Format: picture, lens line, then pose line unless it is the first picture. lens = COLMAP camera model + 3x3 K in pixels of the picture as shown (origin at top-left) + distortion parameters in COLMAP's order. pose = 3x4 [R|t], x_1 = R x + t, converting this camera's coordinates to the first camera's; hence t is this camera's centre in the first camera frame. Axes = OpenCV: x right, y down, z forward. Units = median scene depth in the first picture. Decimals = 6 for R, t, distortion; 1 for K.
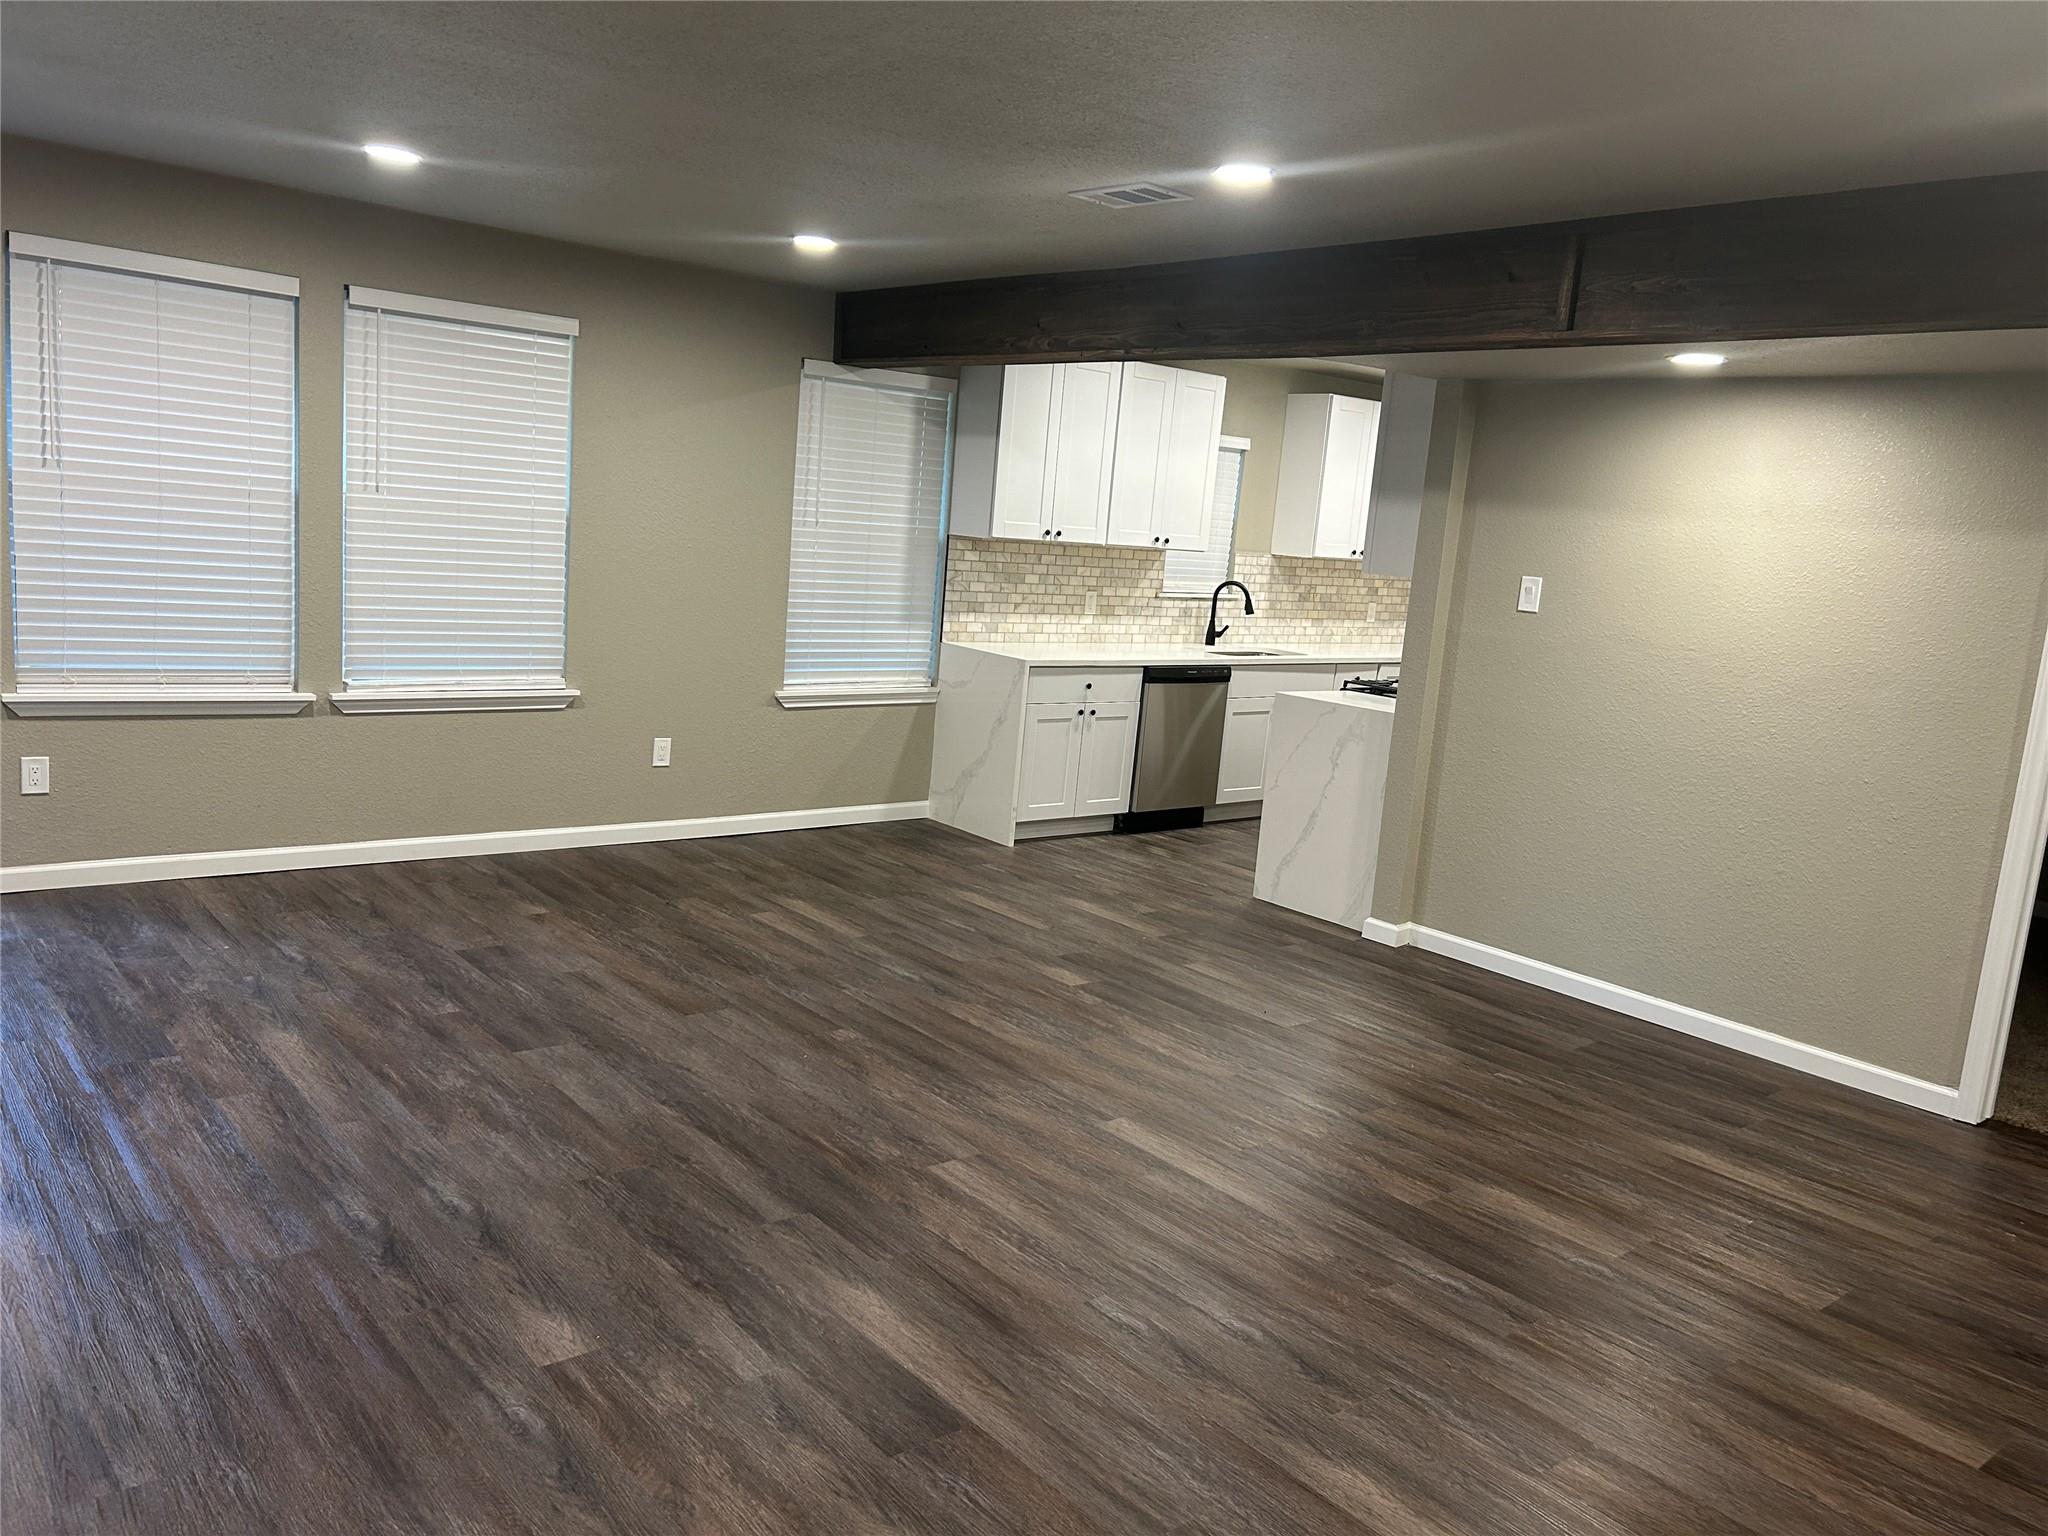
lens RADIAL K [[1532.8, 0, 1021.8], [0, 1532.8, 754.7], [0, 0, 1]] dist [0.056341, -0.046238]
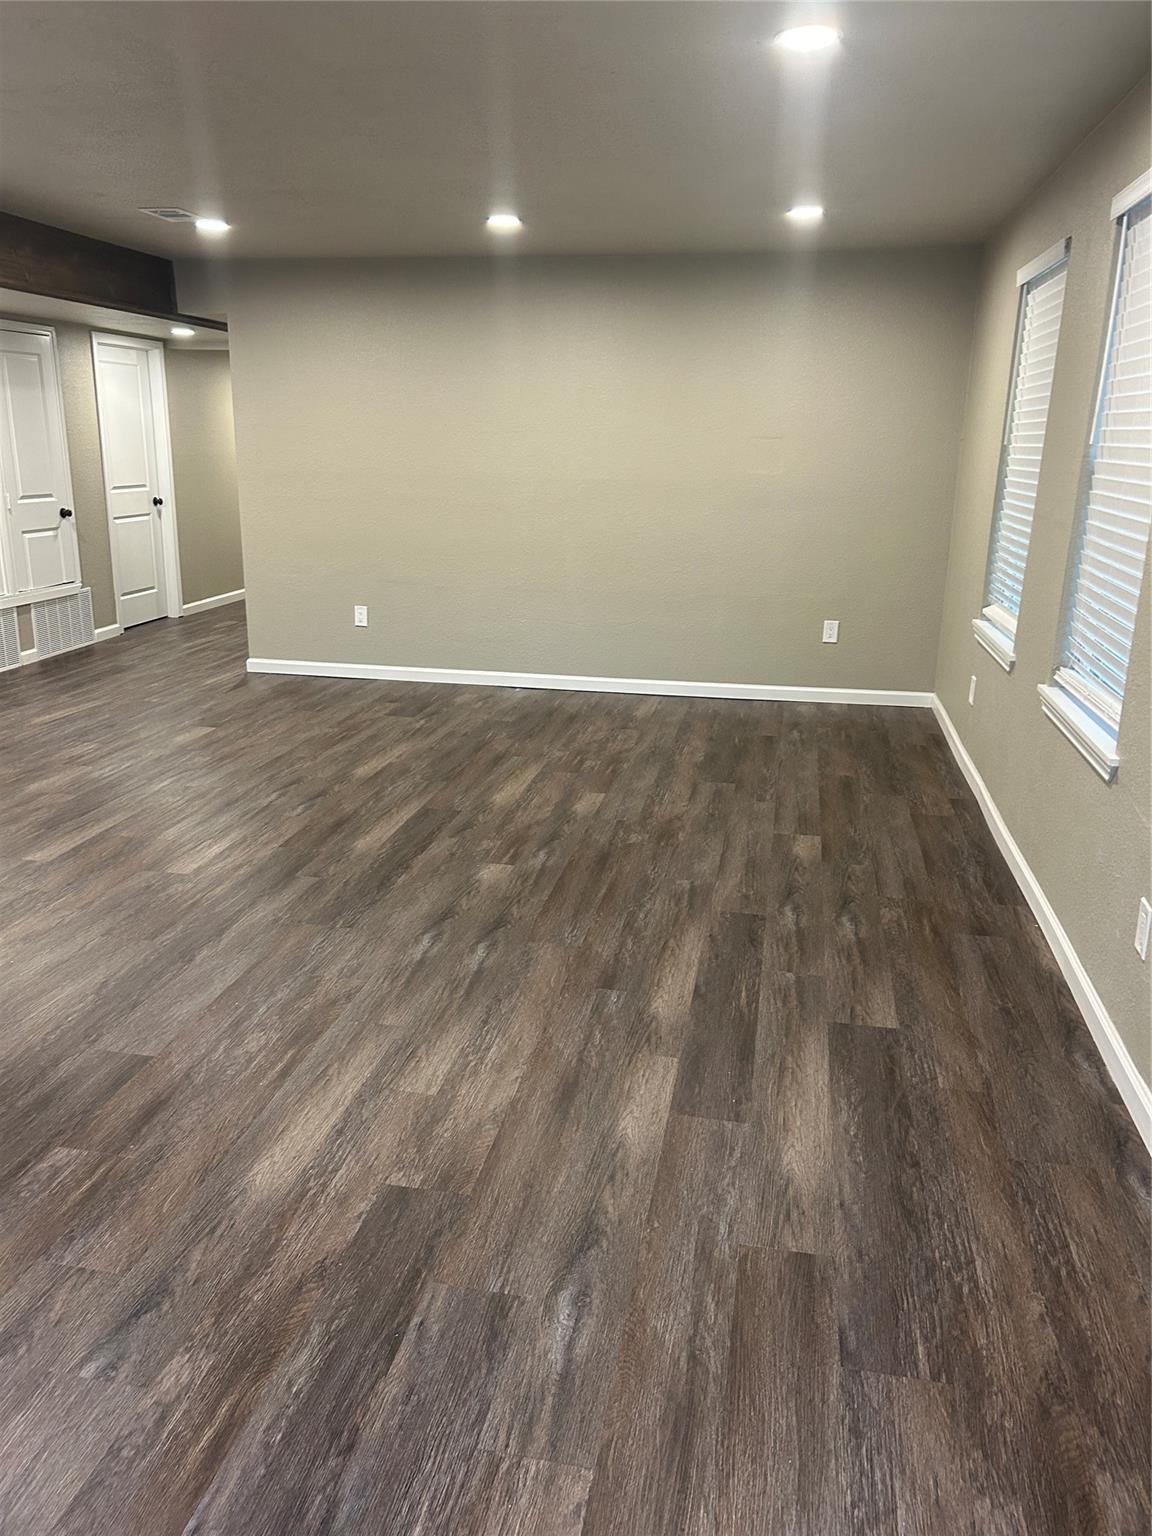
lens RADIAL K [[1147.1, 0, 585.1], [0, 1147.1, 738.3], [0, 0, 1]] dist [0.074041, -0.080688]
pose [[-0.633755, -0.280720, 0.720799, -0.713410], [0.050995, 0.914637, 0.401048, -0.182807], [-0.771851, 0.290923, -0.565341, 0.873600]]
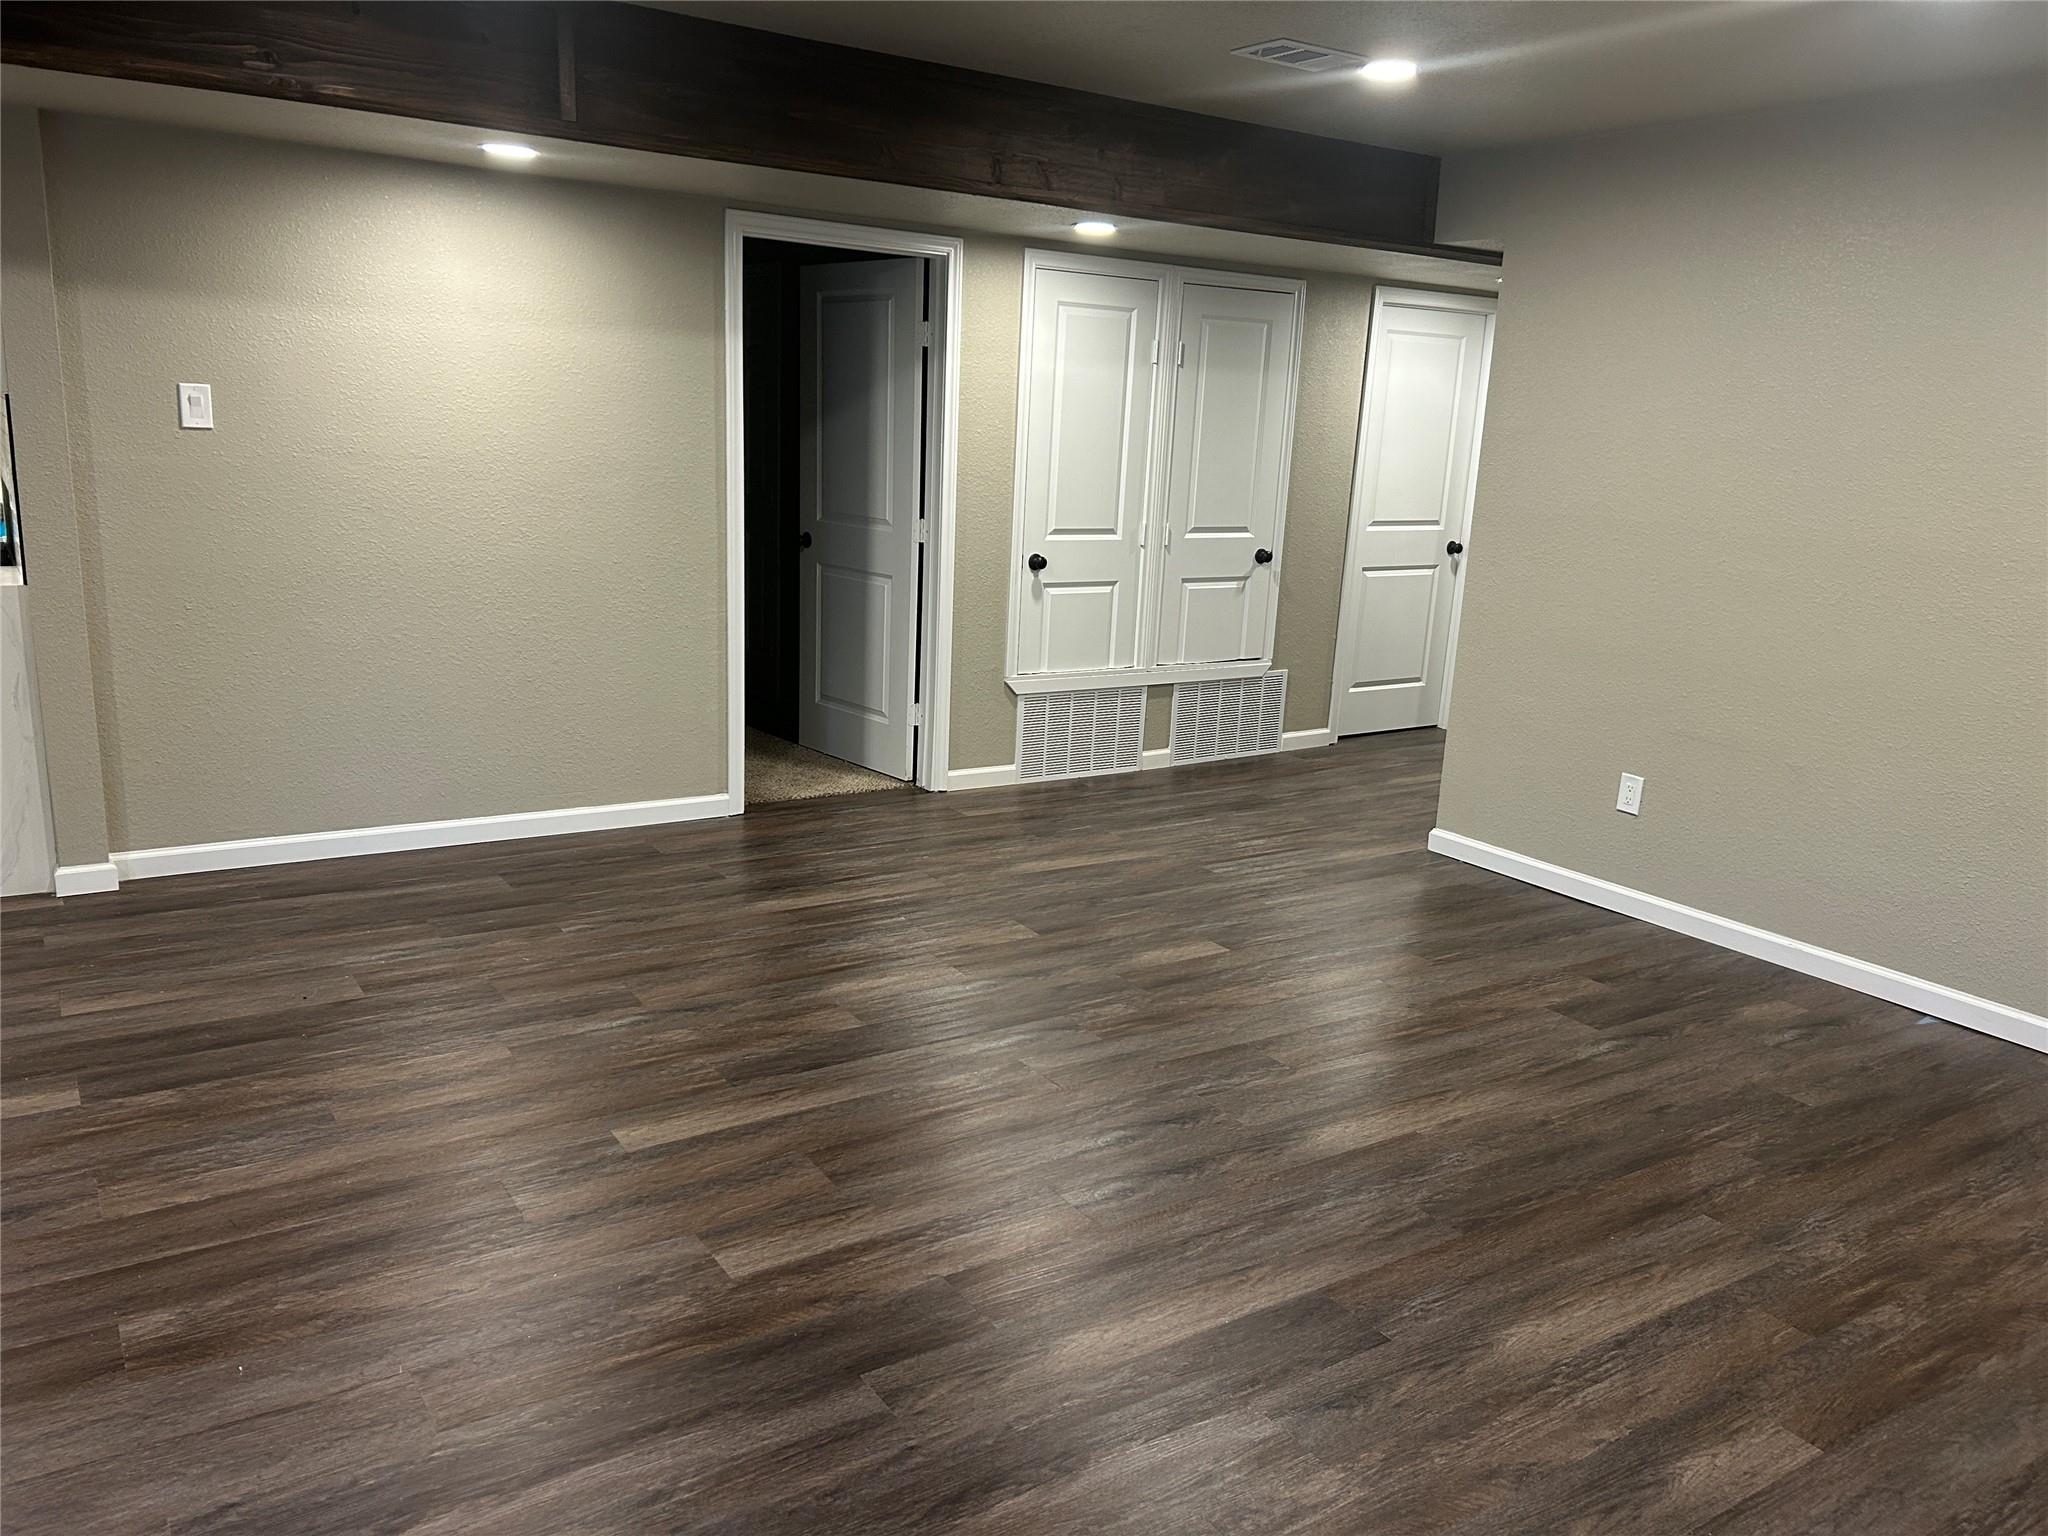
lens RADIAL K [[1530.8, 0, 1024.0], [0, 1530.8, 768.0], [0, 0, 1]] dist [0.047365, -0.041800]
pose [[0.114051, -0.297466, 0.947896, -0.458424], [0.114500, 0.951699, 0.284883, -0.109558], [-0.986855, 0.076042, 0.142602, 0.498102]]
